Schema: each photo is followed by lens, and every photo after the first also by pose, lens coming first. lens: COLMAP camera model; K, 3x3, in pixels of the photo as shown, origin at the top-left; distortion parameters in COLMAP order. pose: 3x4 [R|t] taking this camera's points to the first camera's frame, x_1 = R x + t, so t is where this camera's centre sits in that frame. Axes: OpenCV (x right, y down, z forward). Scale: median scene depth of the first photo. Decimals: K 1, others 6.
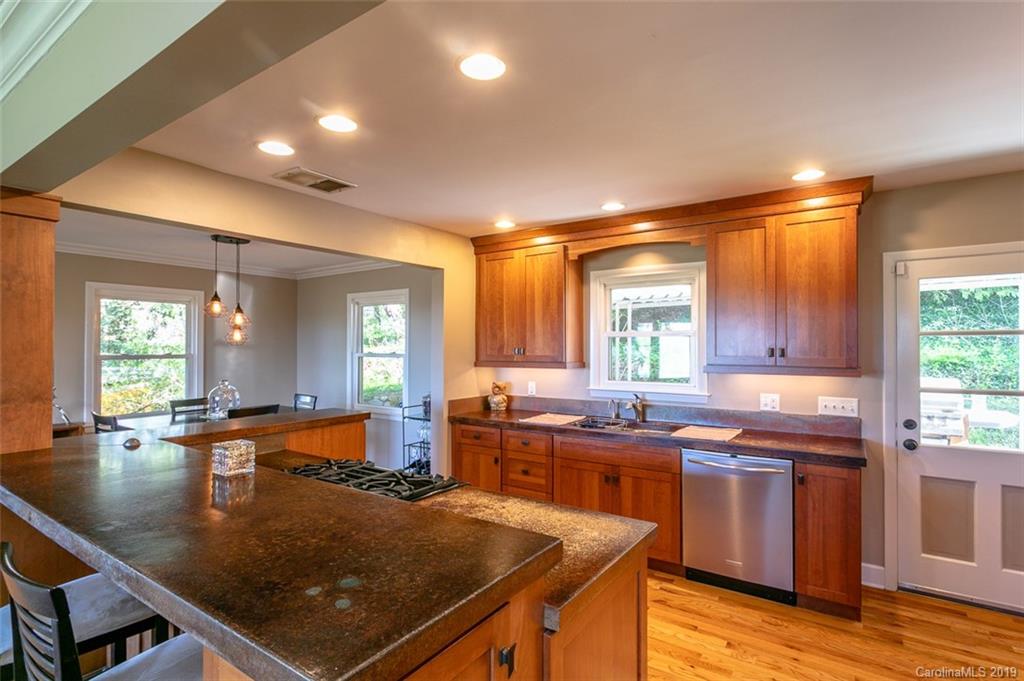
lens RADIAL K [[486.7, 0, 505.5], [0, 486.7, 340.8], [0, 0, 1]] dist [0.010854, -0.000441]
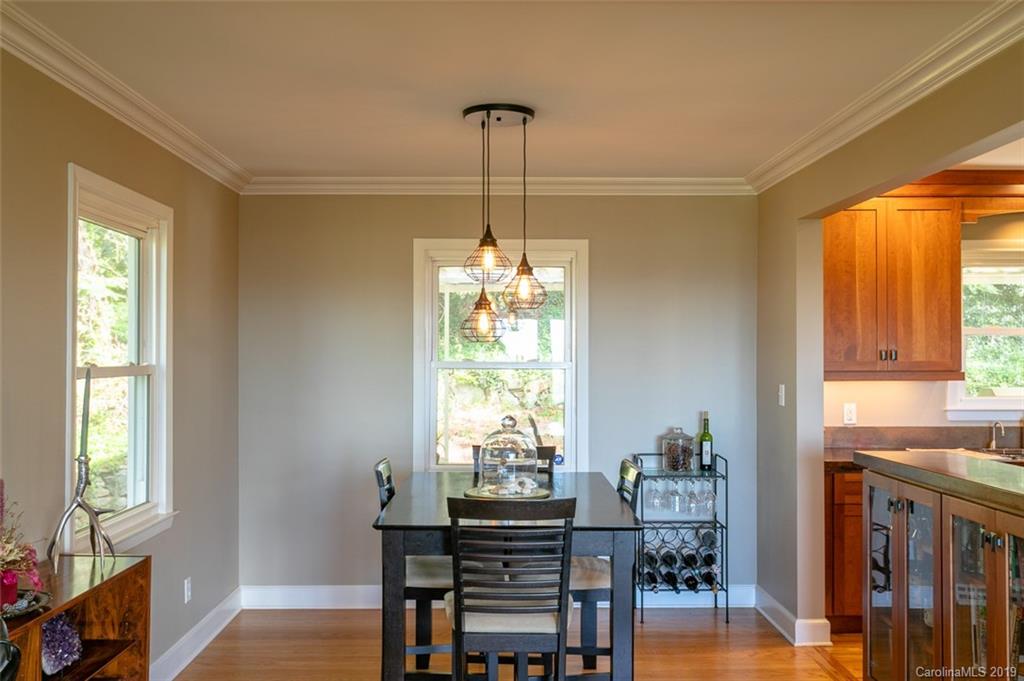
lens RADIAL K [[942.6, 0, 509.4], [0, 942.6, 348.0], [0, 0, 1]] dist [0.011334, 0.000000]
pose [[0.785227, 0.006359, 0.619175, -1.356445], [-0.007957, 0.999968, -0.000178, 0.018226], [-0.619157, -0.004787, 0.785253, 0.363986]]
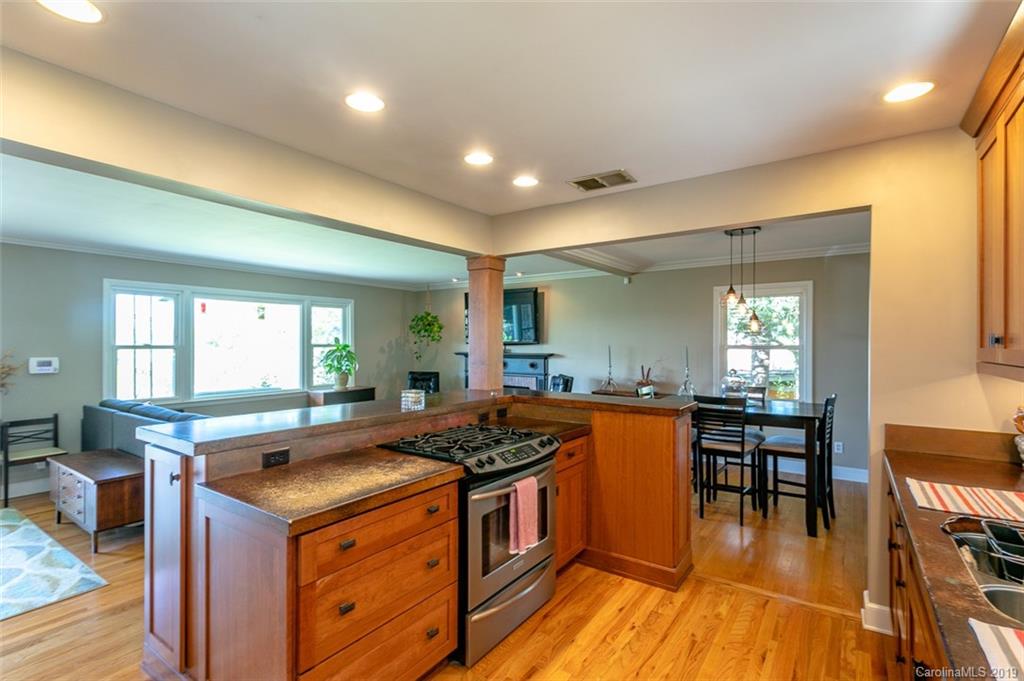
lens RADIAL K [[486.7, 0, 512.1], [0, 486.7, 339.2], [0, 0, 1]] dist [0.010854, -0.000441]
pose [[0.038528, -0.003686, -0.999251, 0.550030], [0.011220, 0.999932, -0.003256, 0.018180], [0.999195, -0.011086, 0.038566, 0.609024]]
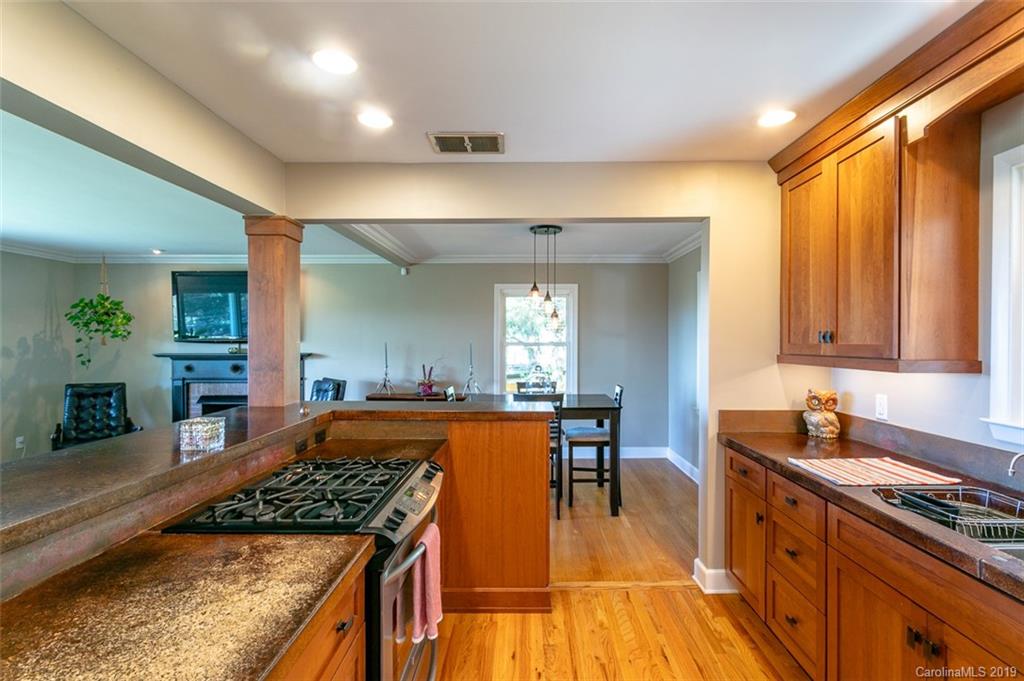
lens RADIAL K [[486.7, 0, 528.1], [0, 486.7, 343.2], [0, 0, 1]] dist [0.010854, -0.000441]
pose [[0.600856, 0.007573, -0.799321, 0.316278], [0.008526, 0.999838, 0.015881, 0.018343], [0.799312, -0.016357, 0.600694, 0.441334]]
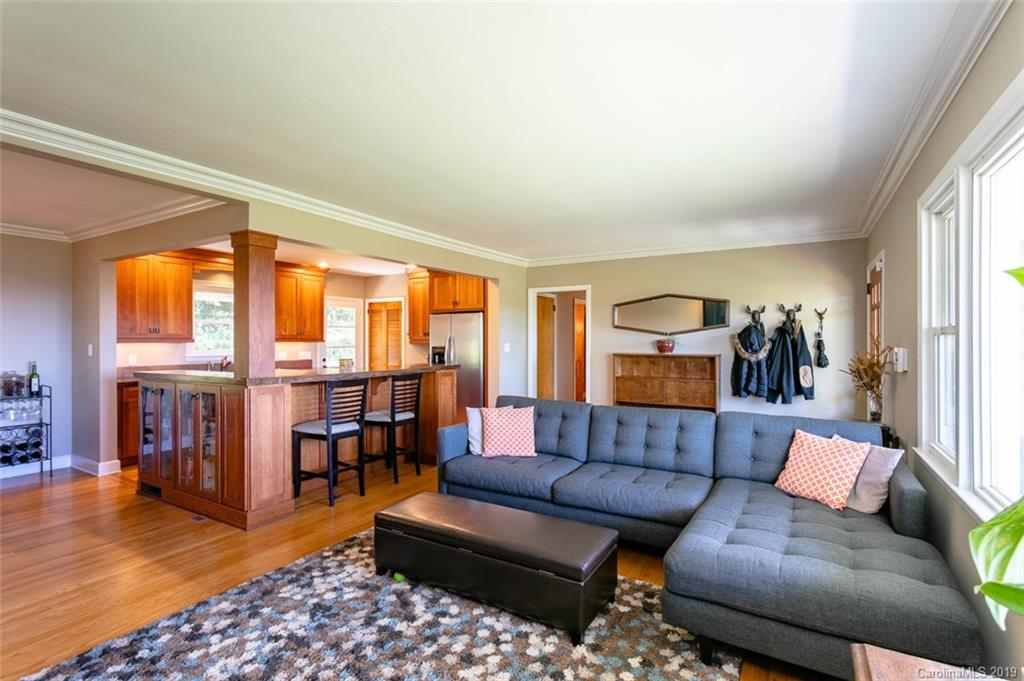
lens RADIAL K [[486.7, 0, 507.8], [0, 486.7, 342.3], [0, 0, 1]] dist [0.010854, -0.000441]
pose [[-0.093243, -0.002623, 0.995640, -1.686185], [-0.011883, 0.999928, 0.001522, 0.046803], [-0.995572, -0.011689, -0.093268, 0.150019]]
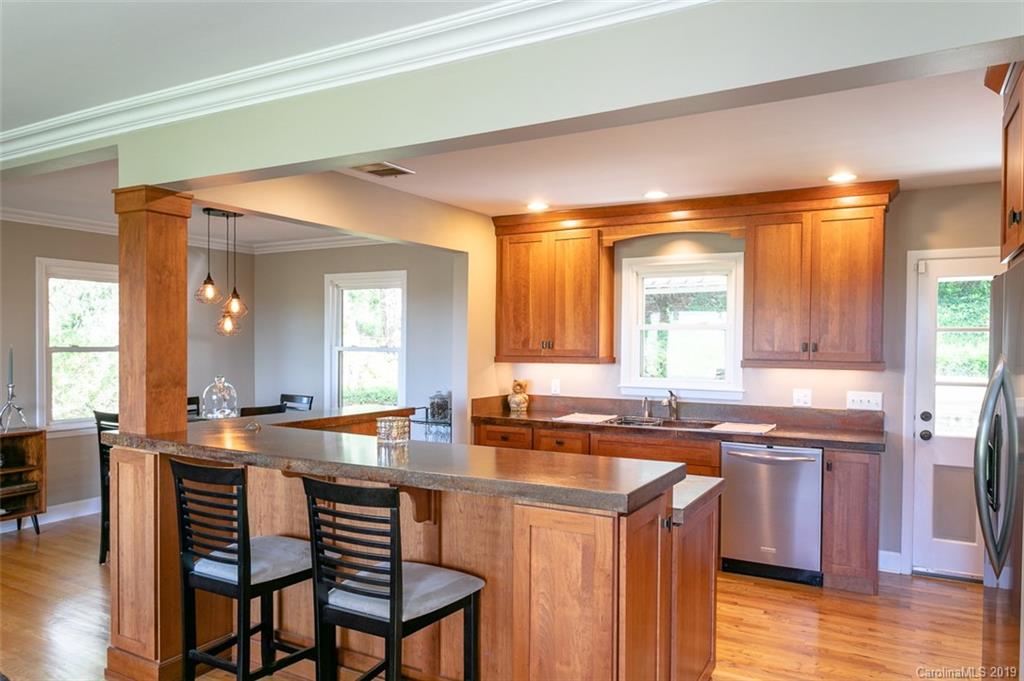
lens RADIAL K [[720.9, 0, 514.5], [0, 720.9, 348.1], [0, 0, 1]] dist [-0.037418, 0.038236]
pose [[0.992138, 0.005511, 0.125027, -0.239318], [-0.008386, 0.999712, 0.022483, -0.003287], [-0.124867, -0.023355, 0.991899, -0.398805]]
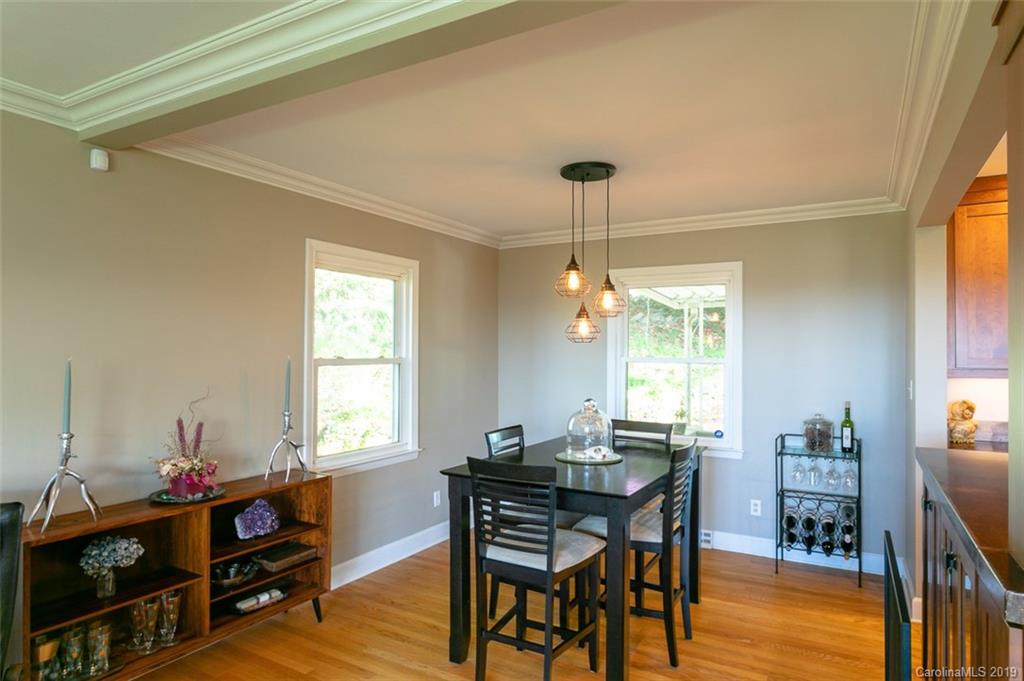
lens RADIAL K [[597.7, 0, 527.0], [0, 597.7, 347.9], [0, 0, 1]] dist [-0.004452, 0.003556]
pose [[0.991735, 0.006312, 0.128144, -0.891149], [-0.007073, 0.999960, 0.005491, 0.014735], [-0.128105, -0.006352, 0.991740, 0.330540]]
